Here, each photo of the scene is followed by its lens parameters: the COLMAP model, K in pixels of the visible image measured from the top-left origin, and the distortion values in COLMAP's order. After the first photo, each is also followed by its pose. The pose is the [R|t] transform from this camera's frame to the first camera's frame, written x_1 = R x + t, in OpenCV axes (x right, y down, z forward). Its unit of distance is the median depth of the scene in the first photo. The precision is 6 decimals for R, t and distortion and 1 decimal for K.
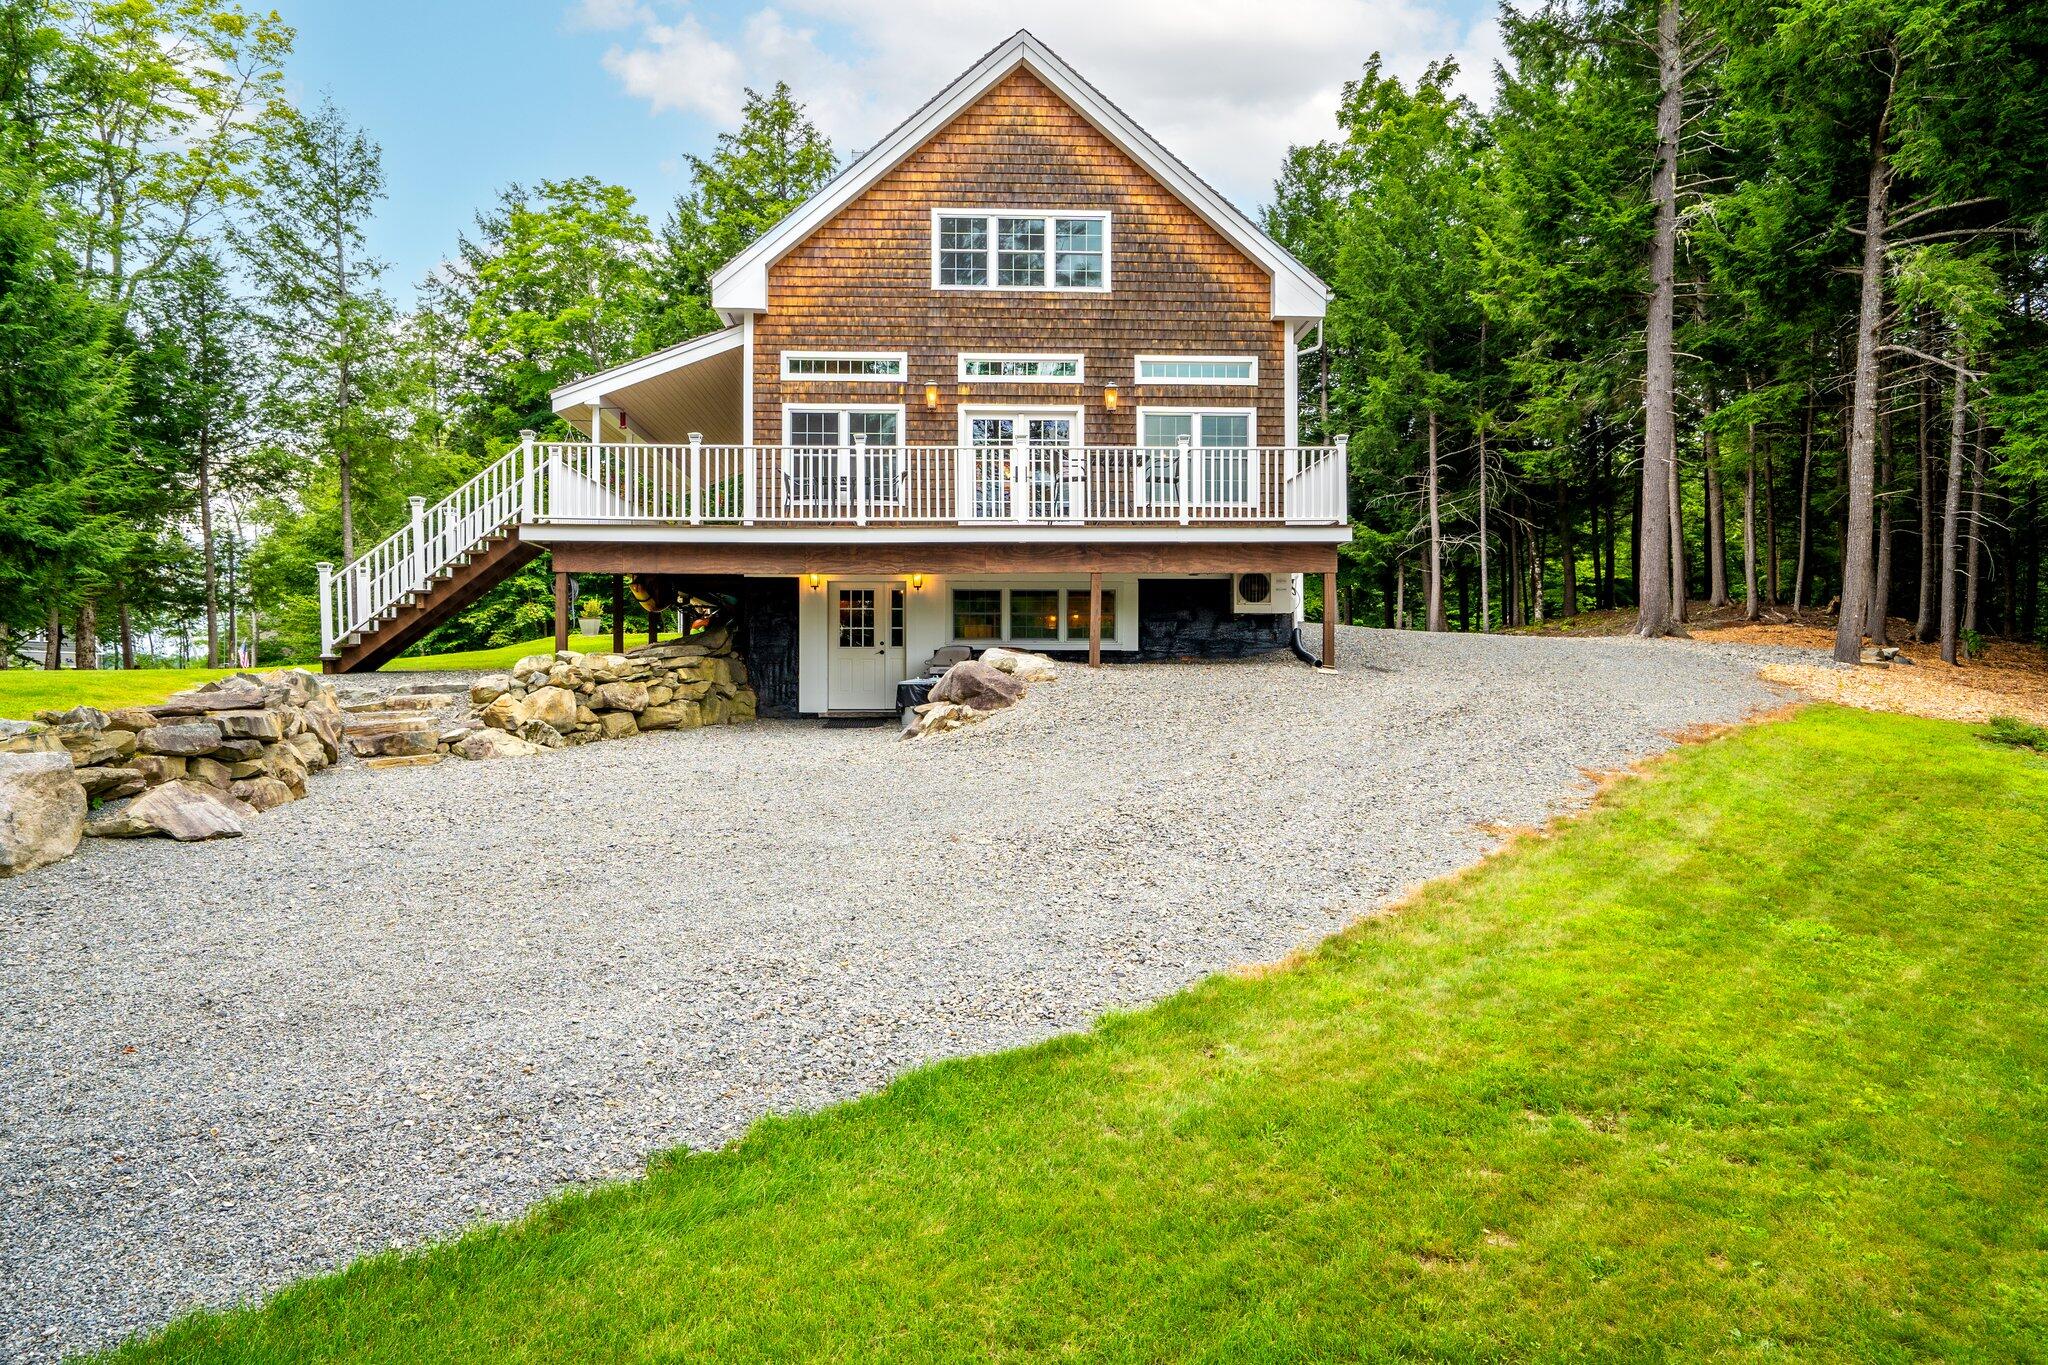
lens RADIAL K [[1394.6, 0, 977.7], [0, 1394.6, 685.6], [0, 0, 1]] dist [-0.005310, 0.022052]
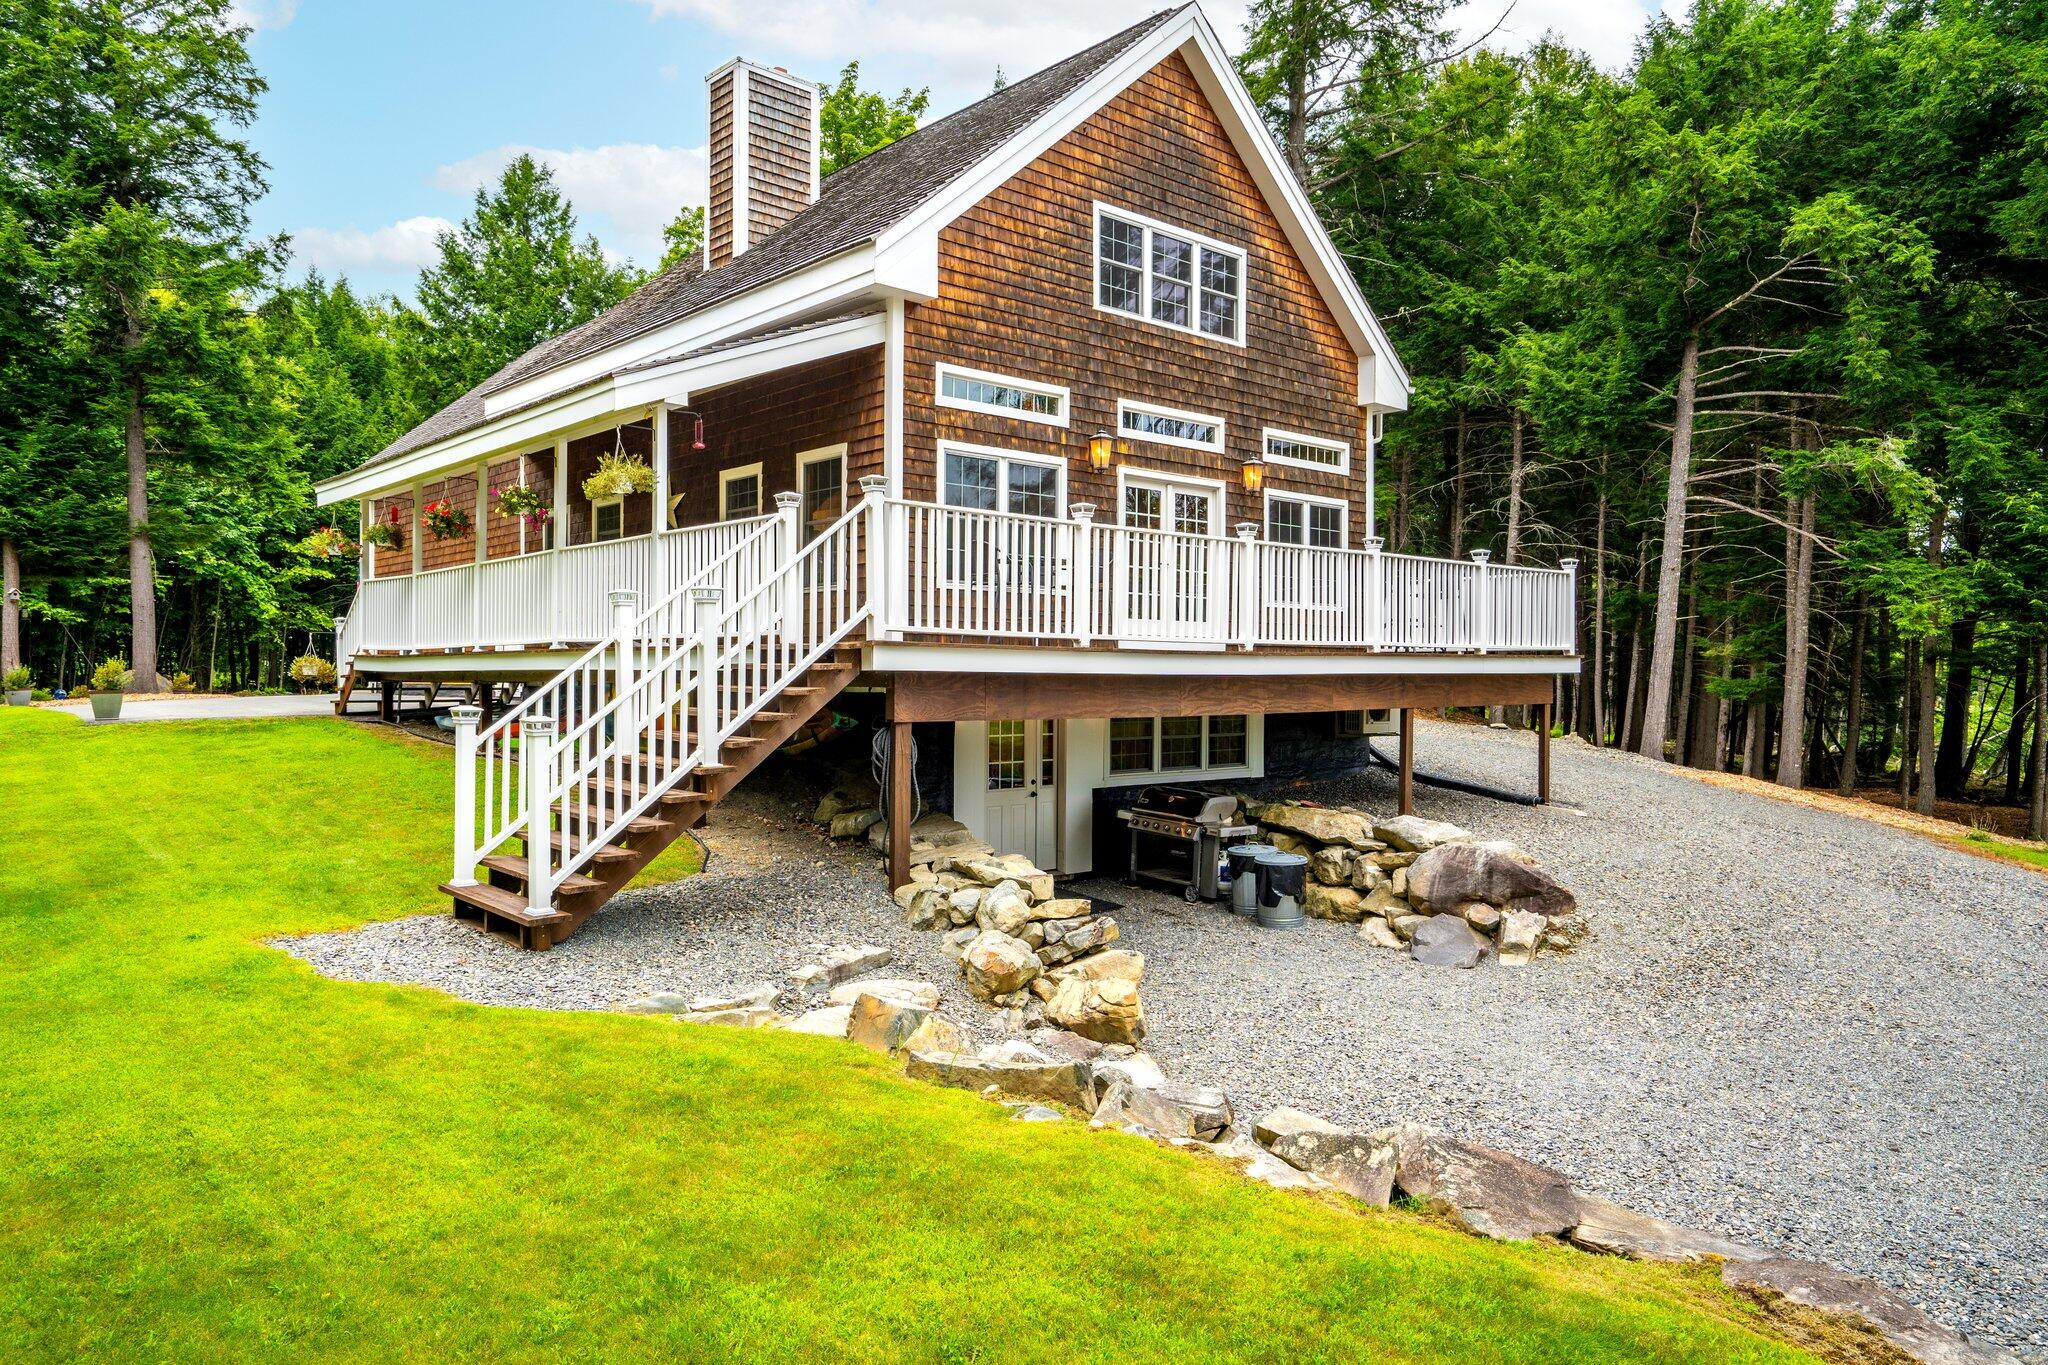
lens RADIAL K [[1394.6, 0, 1029.3], [0, 1394.6, 684.5], [0, 0, 1]] dist [-0.005310, 0.022052]
pose [[0.765889, -0.001794, 0.642971, -0.541566], [-0.004092, 0.999962, 0.007664, -0.087229], [-0.642960, -0.008501, 0.765853, 0.444573]]
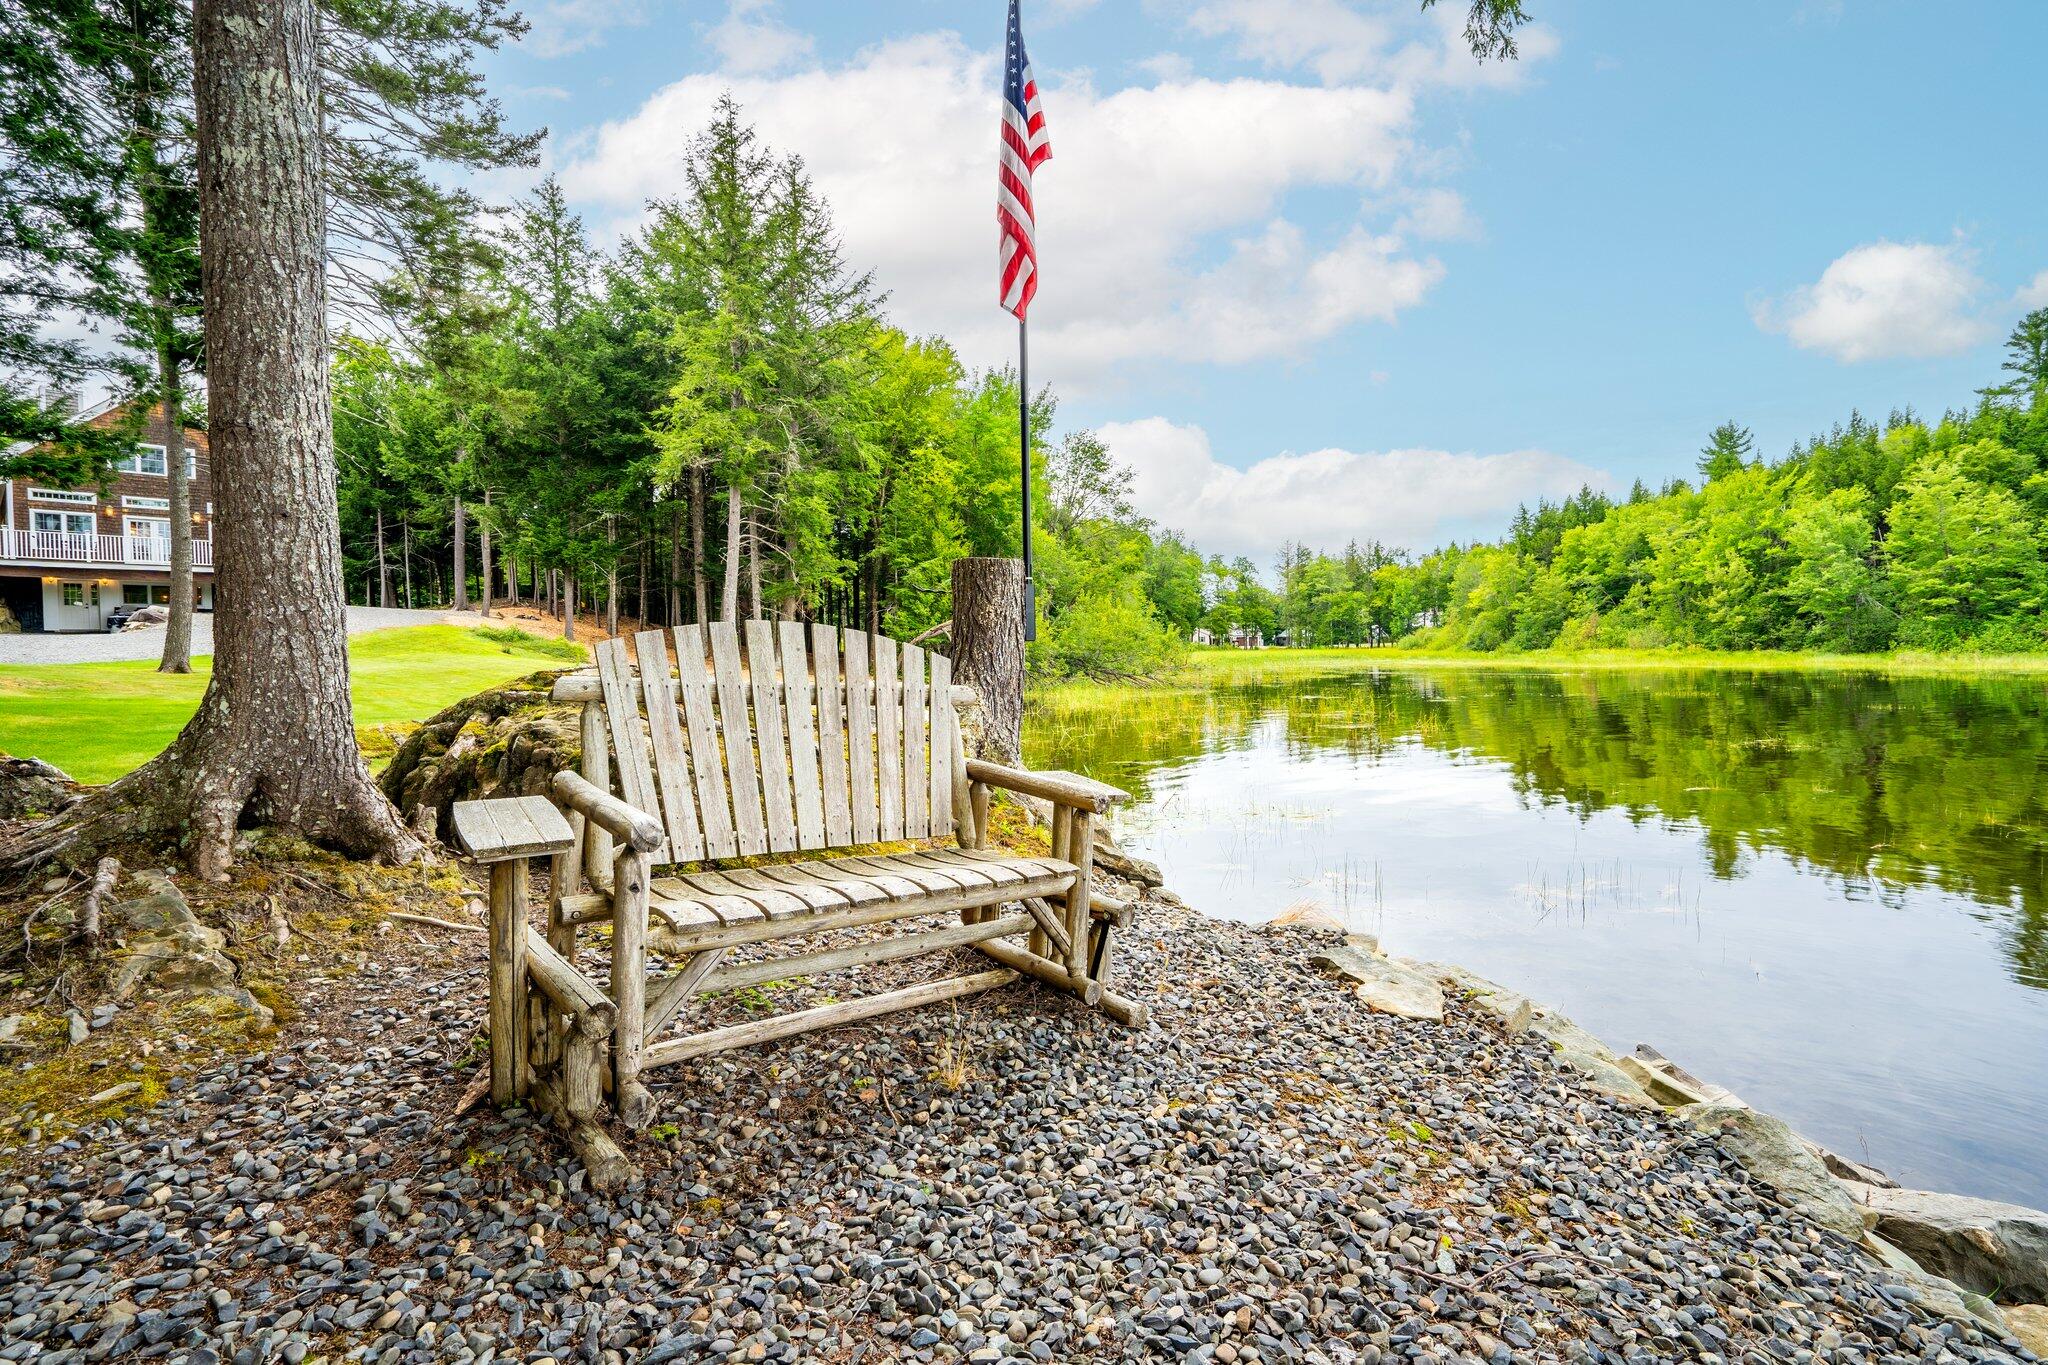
lens RADIAL K [[952.7, 0, 975.4], [0, 952.7, 655.1], [0, 0, 1]] dist [0.001174, 0.001151]
pose [[0.697047, -0.018526, 0.716786, -0.189938], [0.017678, 0.999806, 0.008650, 0.077977], [-0.716808, 0.006642, 0.697239, -1.430470]]
